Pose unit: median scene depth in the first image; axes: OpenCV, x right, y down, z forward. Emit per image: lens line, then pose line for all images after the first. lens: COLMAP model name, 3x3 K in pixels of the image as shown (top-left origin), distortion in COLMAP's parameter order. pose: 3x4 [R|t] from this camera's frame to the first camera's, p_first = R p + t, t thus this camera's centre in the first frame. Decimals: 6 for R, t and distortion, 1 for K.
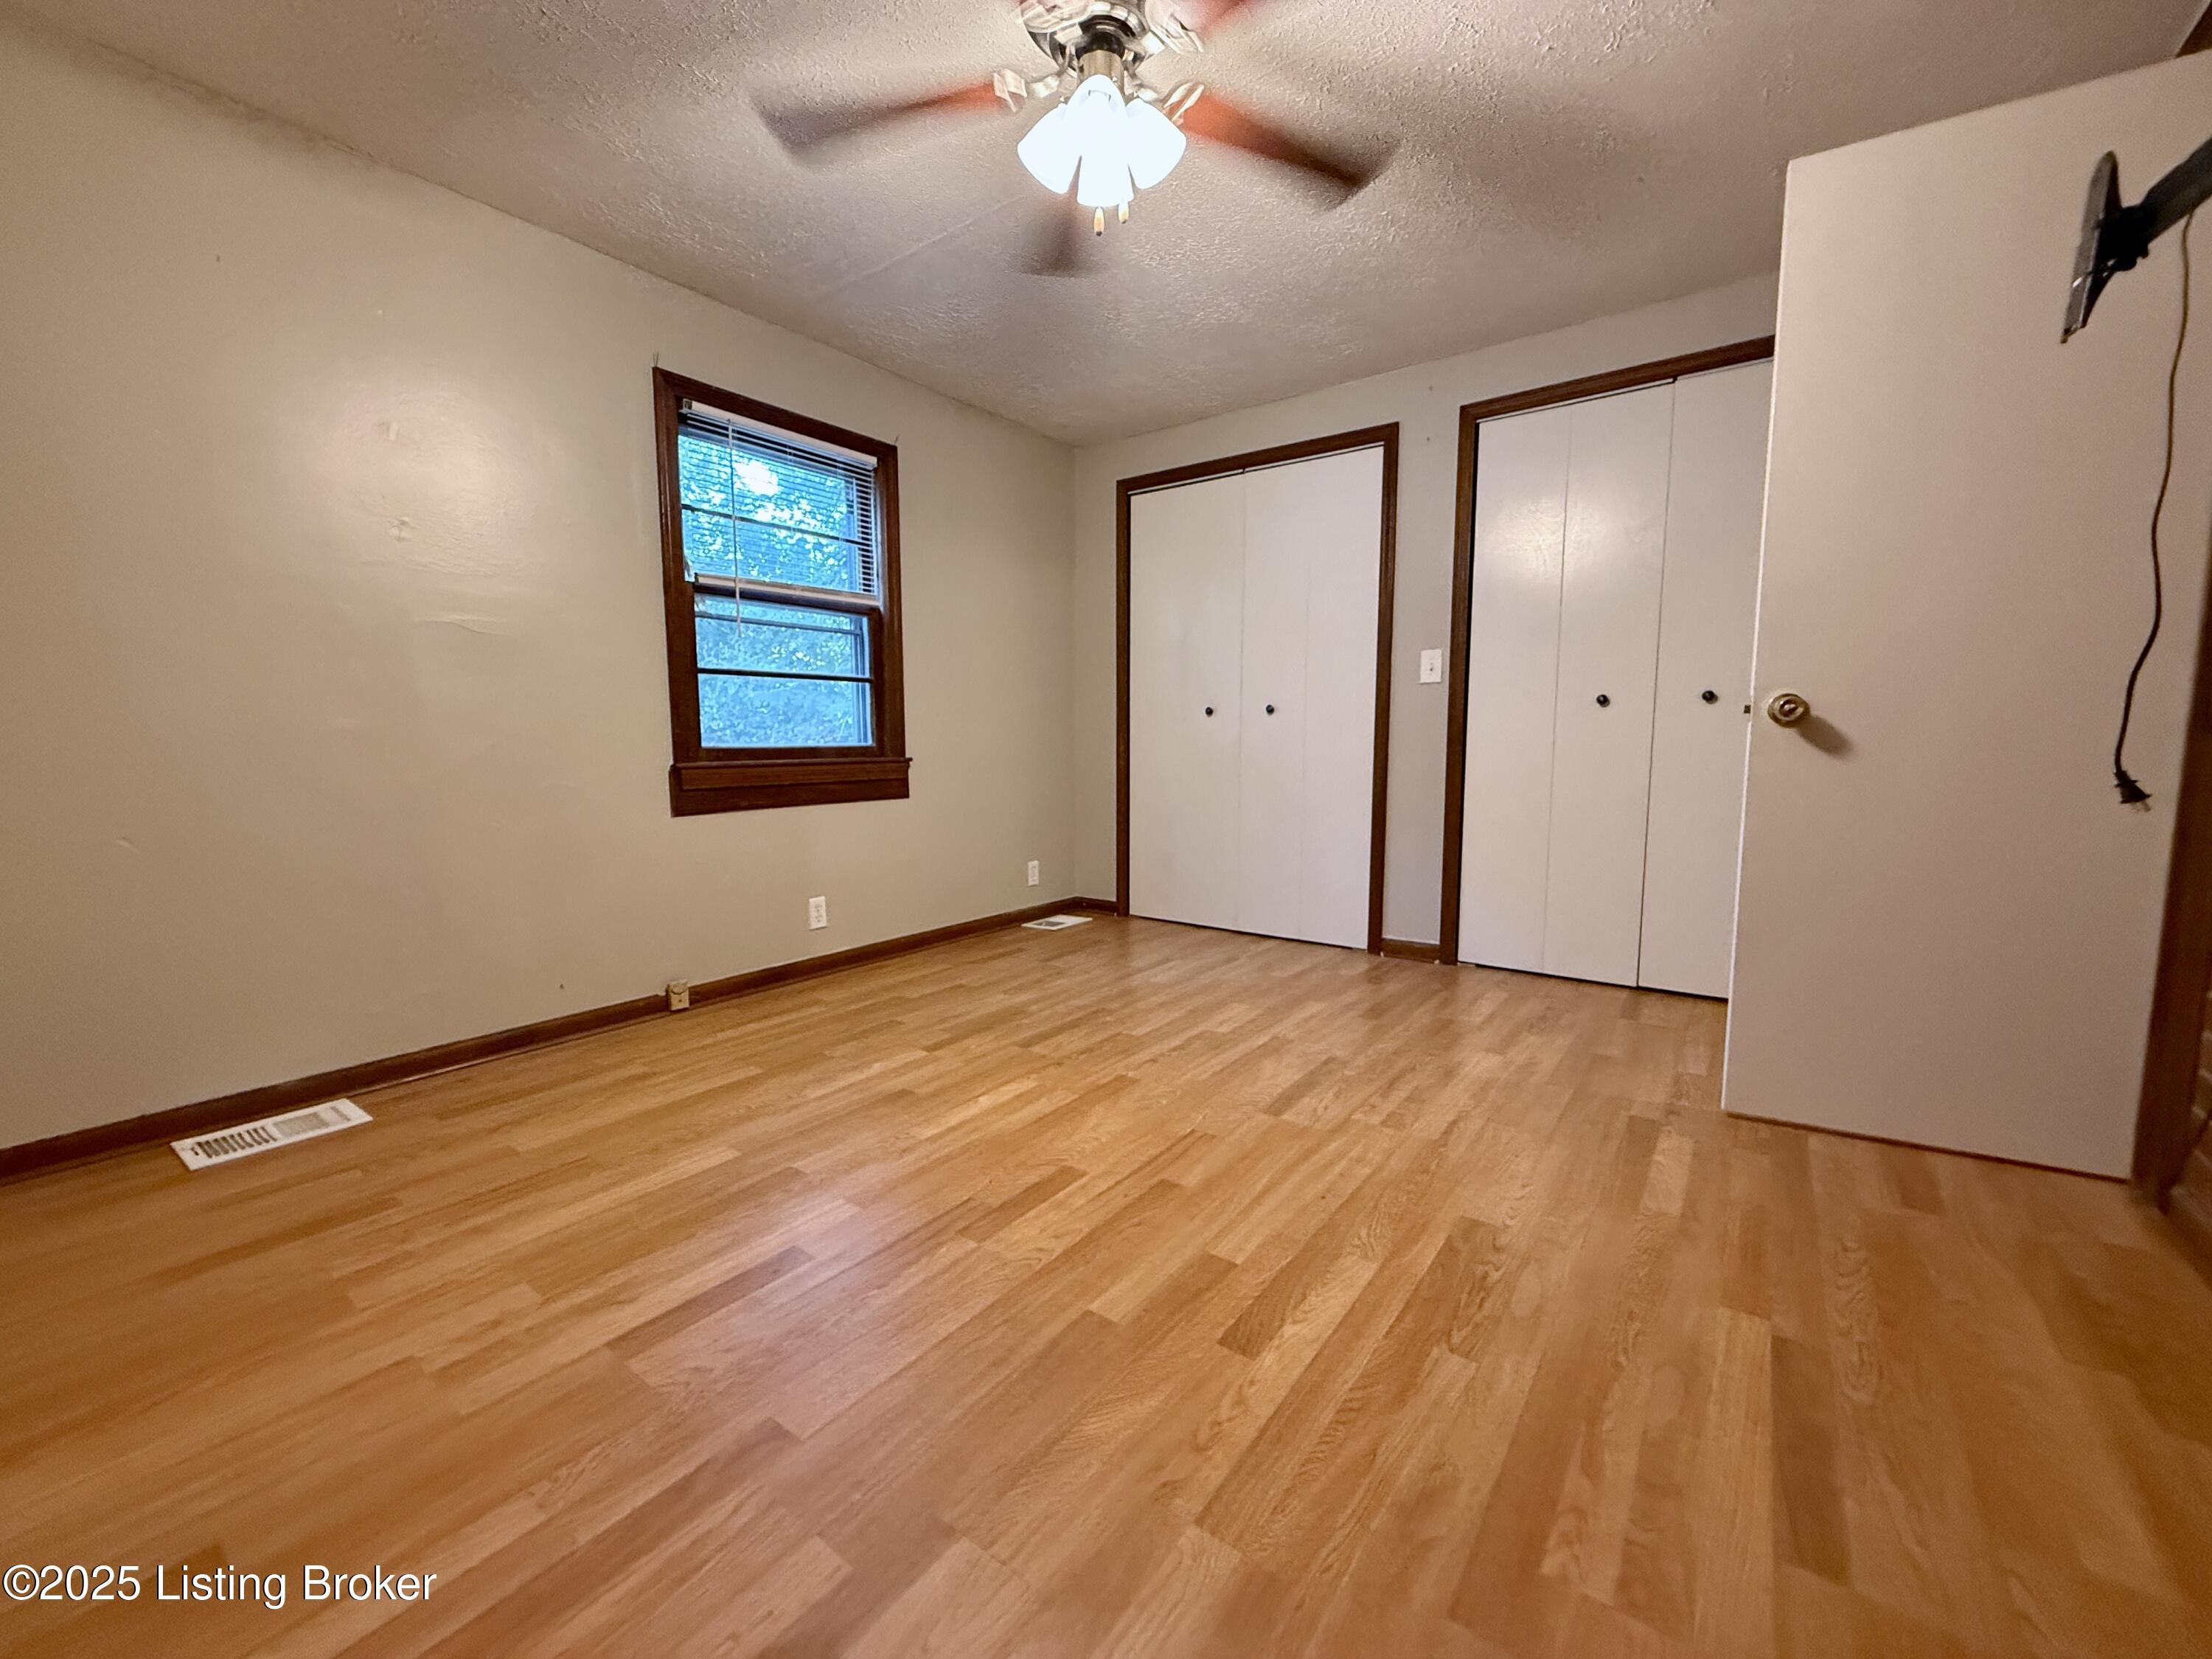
lens RADIAL K [[882.6, 0, 1105.1], [0, 882.6, 832.0], [0, 0, 1]] dist [-0.000776, -0.000864]
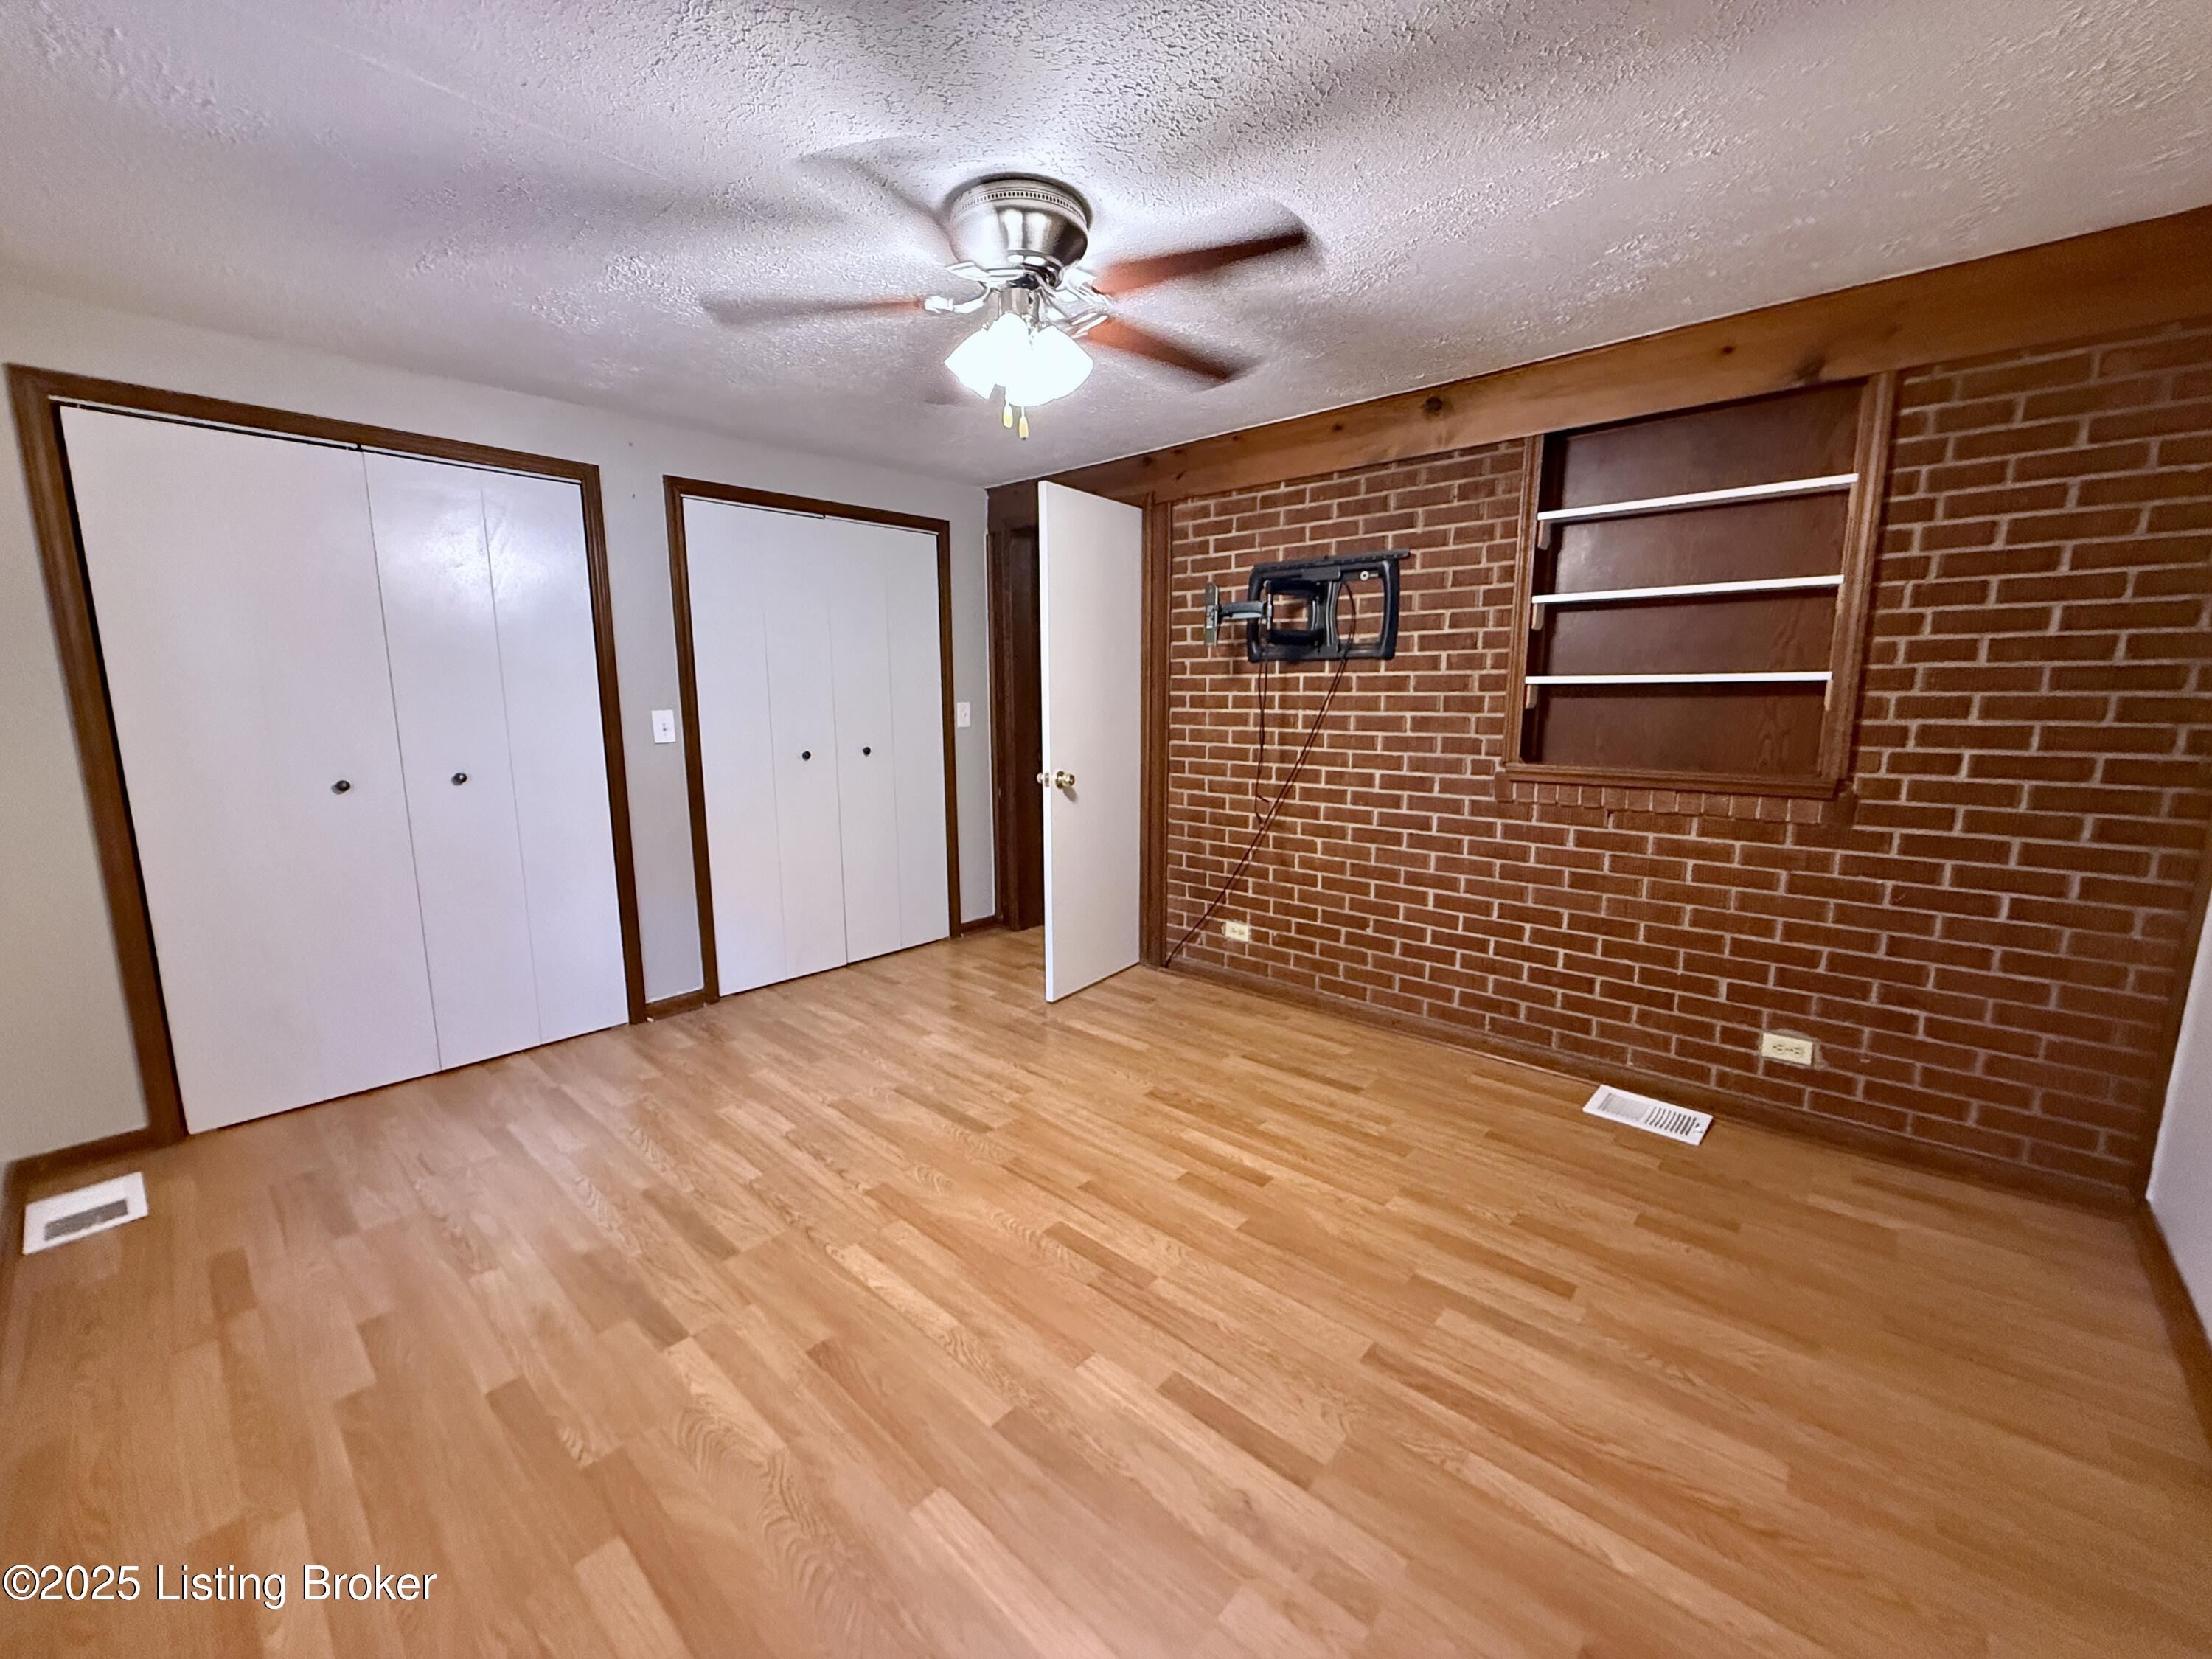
lens RADIAL K [[882.6, 0, 1106.7], [0, 882.6, 830.6], [0, 0, 1]] dist [-0.000776, -0.000864]
pose [[0.094390, -0.159118, 0.982737, -0.845565], [0.106025, 0.983137, 0.148999, -0.238246], [-0.989873, 0.090130, 0.109668, 0.568854]]
